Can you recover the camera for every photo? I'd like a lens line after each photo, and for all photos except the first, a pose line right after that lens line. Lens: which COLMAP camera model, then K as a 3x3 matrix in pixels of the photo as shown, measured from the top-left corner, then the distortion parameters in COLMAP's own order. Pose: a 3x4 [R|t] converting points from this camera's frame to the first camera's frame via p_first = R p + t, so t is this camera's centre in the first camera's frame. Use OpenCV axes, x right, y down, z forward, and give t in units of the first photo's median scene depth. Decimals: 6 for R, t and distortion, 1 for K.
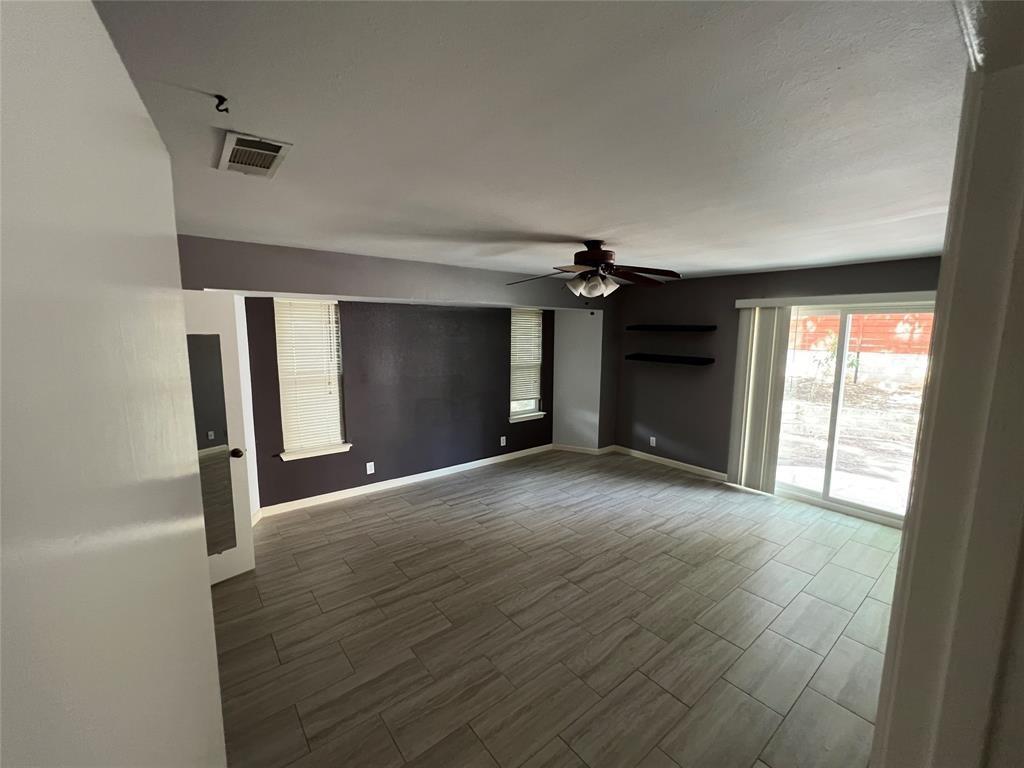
lens RADIAL K [[425.9, 0, 511.7], [0, 425.9, 382.6], [0, 0, 1]] dist [-0.000583, -0.000276]
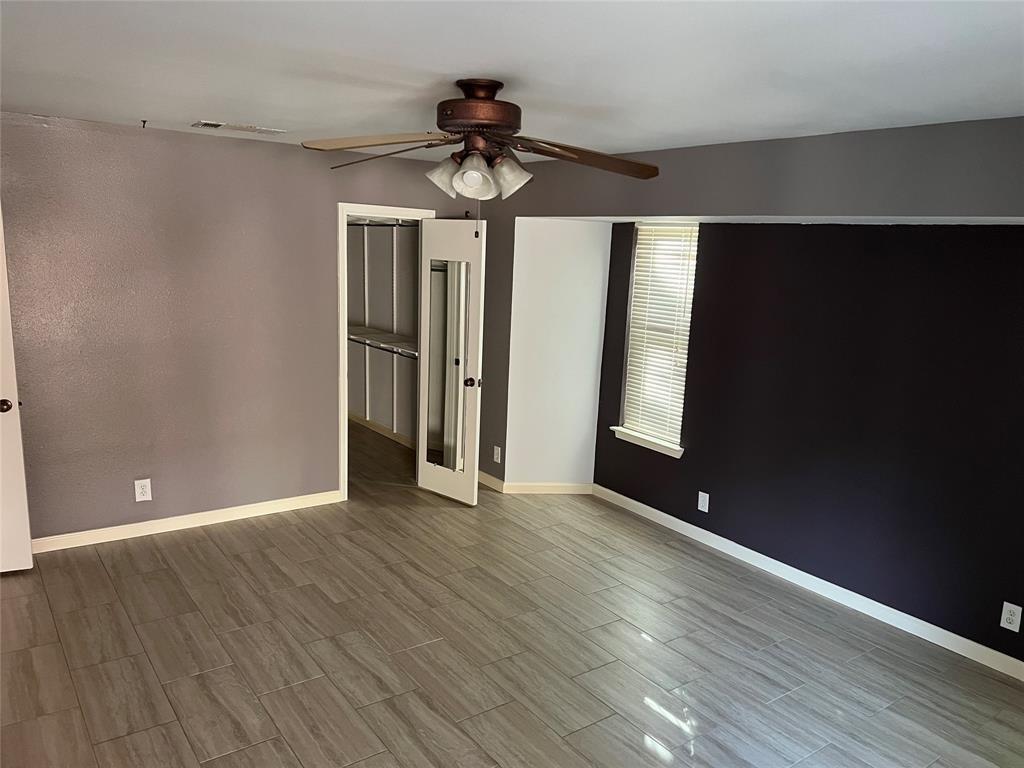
lens RADIAL K [[768.2, 0, 516.2], [0, 768.2, 388.4], [0, 0, 1]] dist [0.043522, -0.040777]
pose [[-0.043221, 0.177399, -0.983190, 0.720667], [-0.172021, 0.968090, 0.182236, -0.107165], [0.984145, 0.177006, -0.011326, 0.723370]]
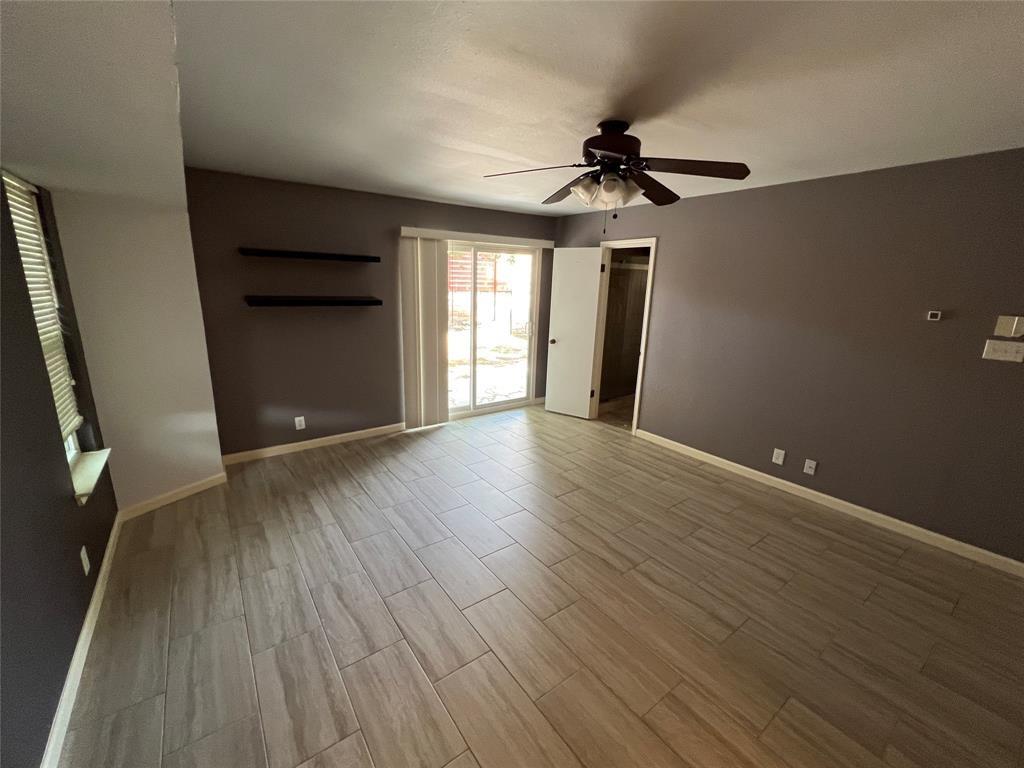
lens RADIAL K [[425.9, 0, 506.2], [0, 425.9, 382.9], [0, 0, 1]] dist [-0.000583, -0.000276]
pose [[0.048918, -0.240369, 0.969448, -0.388753], [0.103650, 0.966592, 0.234430, -0.066762], [-0.993410, 0.089015, 0.072197, 0.757885]]
